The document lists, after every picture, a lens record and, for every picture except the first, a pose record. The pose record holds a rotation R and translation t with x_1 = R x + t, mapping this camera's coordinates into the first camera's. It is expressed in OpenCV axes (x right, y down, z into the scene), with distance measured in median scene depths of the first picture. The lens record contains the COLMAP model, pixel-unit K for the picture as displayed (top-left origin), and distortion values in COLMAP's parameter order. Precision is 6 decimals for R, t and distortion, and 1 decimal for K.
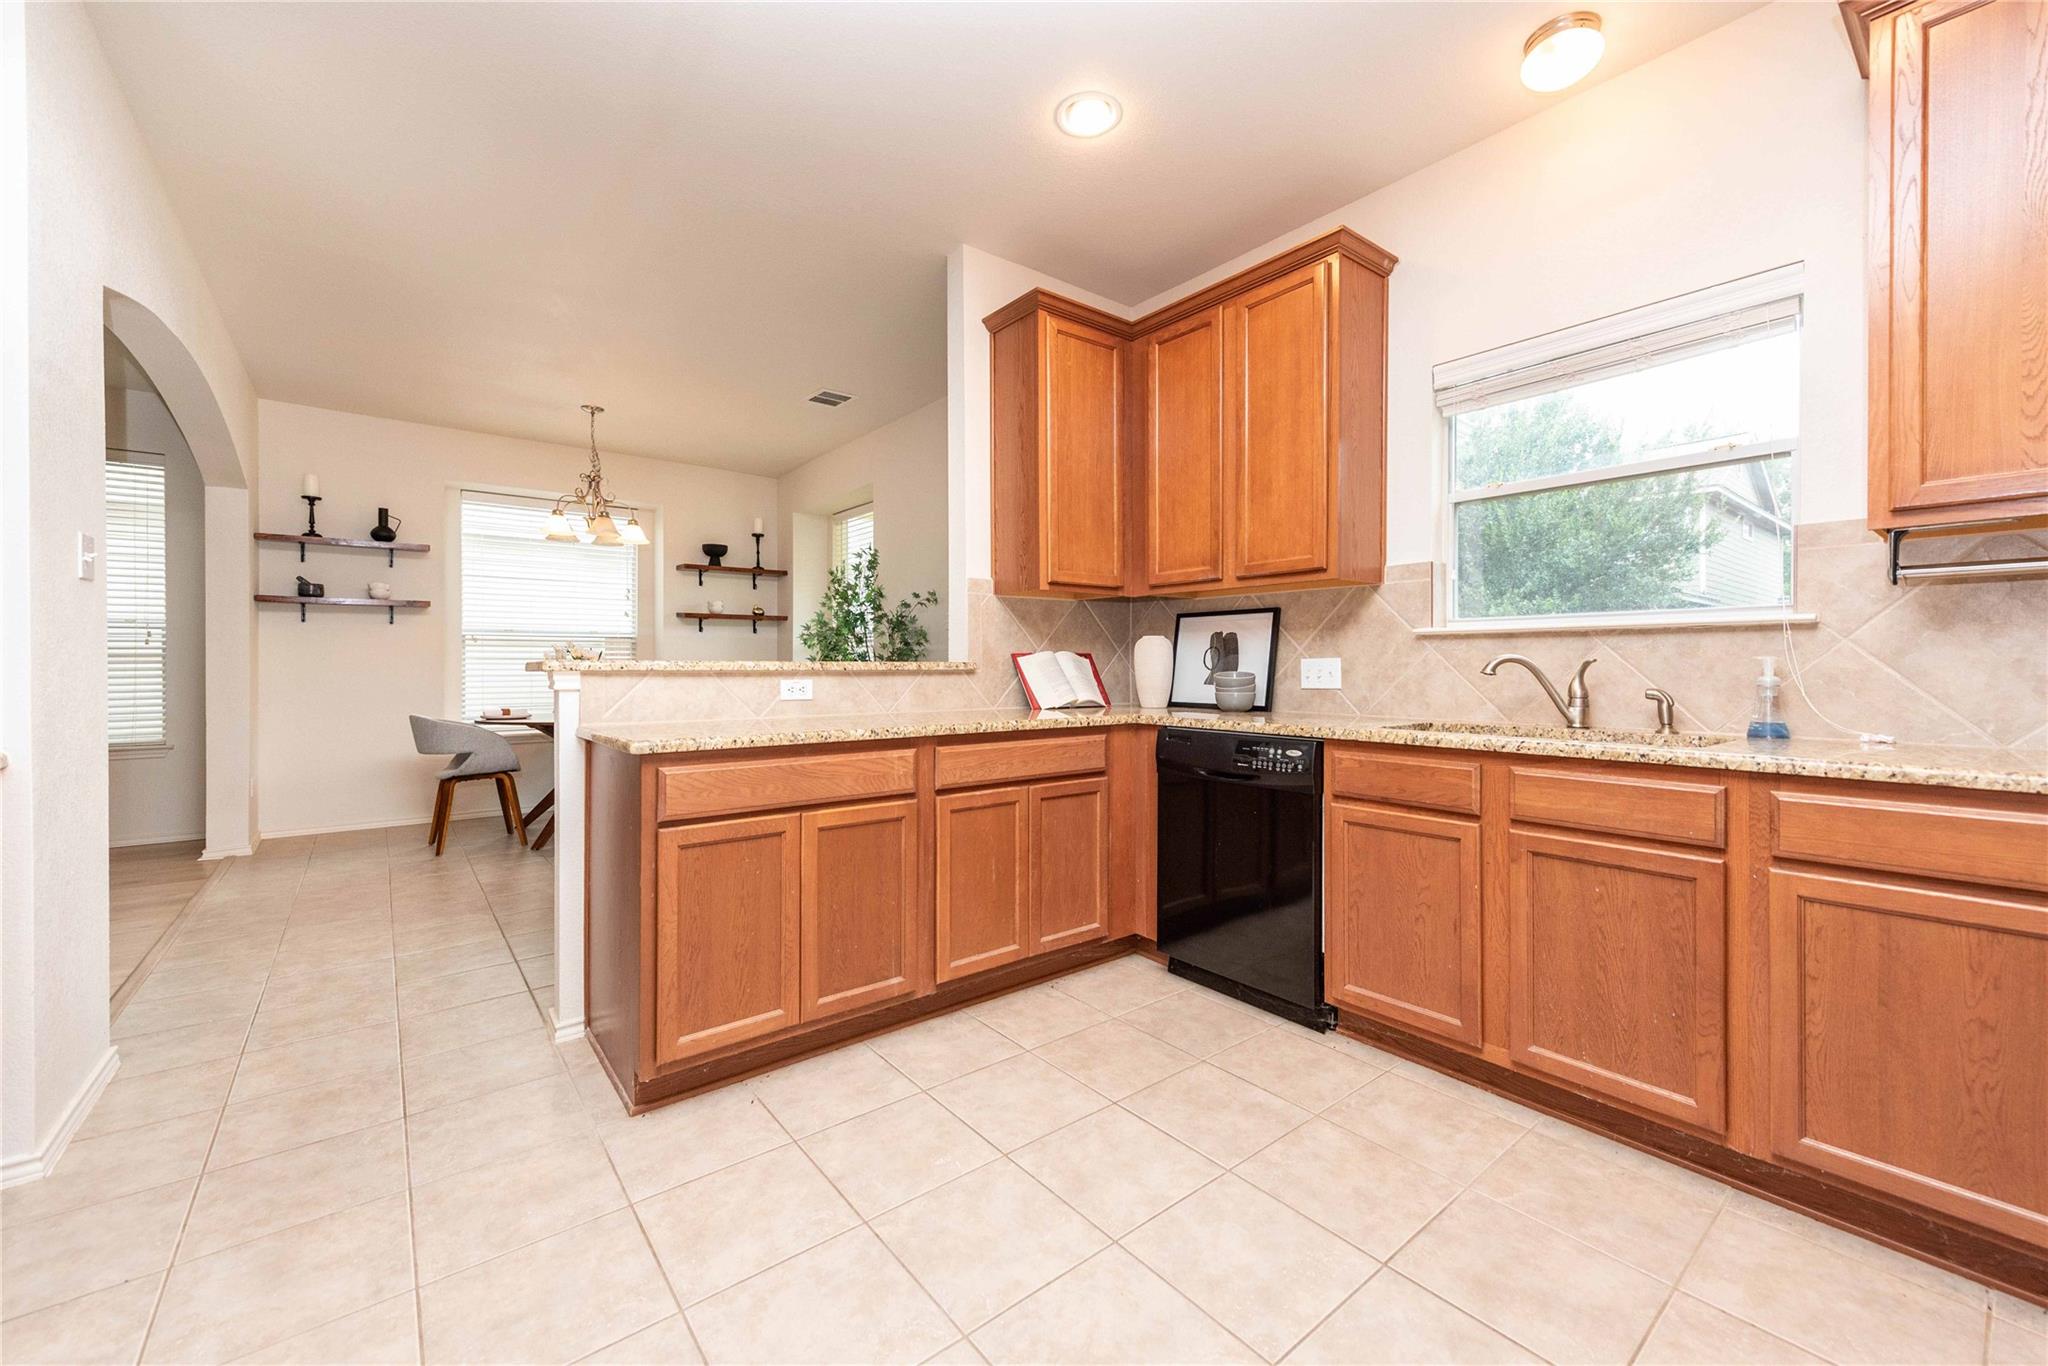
lens RADIAL K [[787.2, 0, 1024.0], [0, 787.2, 683.0], [0, 0, 1]] dist [0.000465, 0.000041]
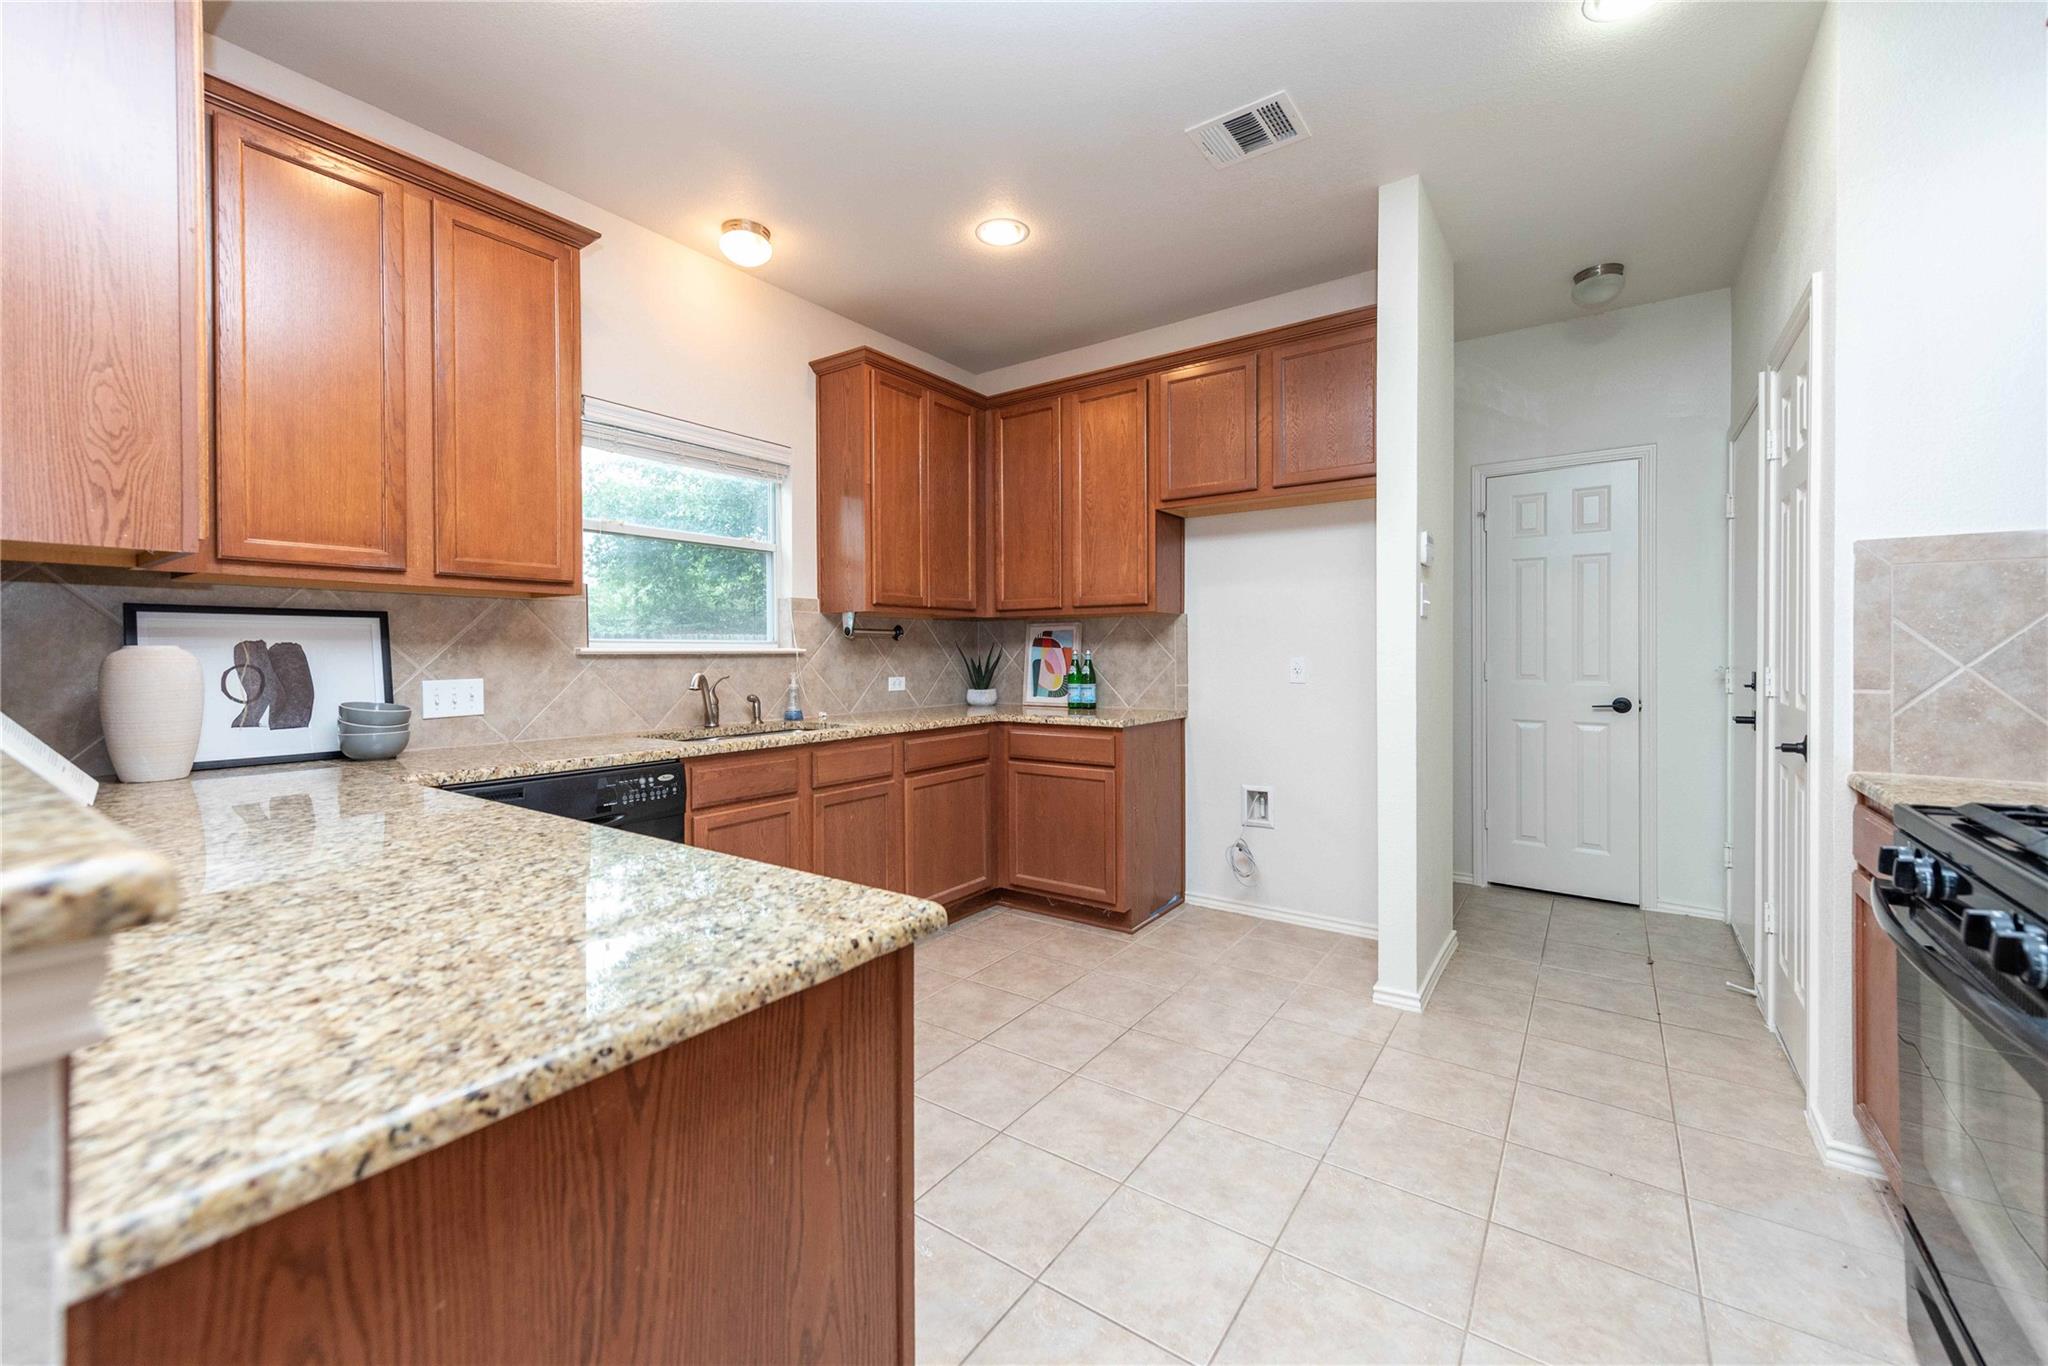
lens RADIAL K [[820.4, 0, 1042.8], [0, 820.4, 655.5], [0, 0, 1]] dist [0.001283, -0.000316]
pose [[-0.292949, -0.001692, 0.956127, -0.694619], [0.026721, 0.999593, 0.009956, -0.054705], [-0.955755, 0.028465, -0.292784, 0.754611]]
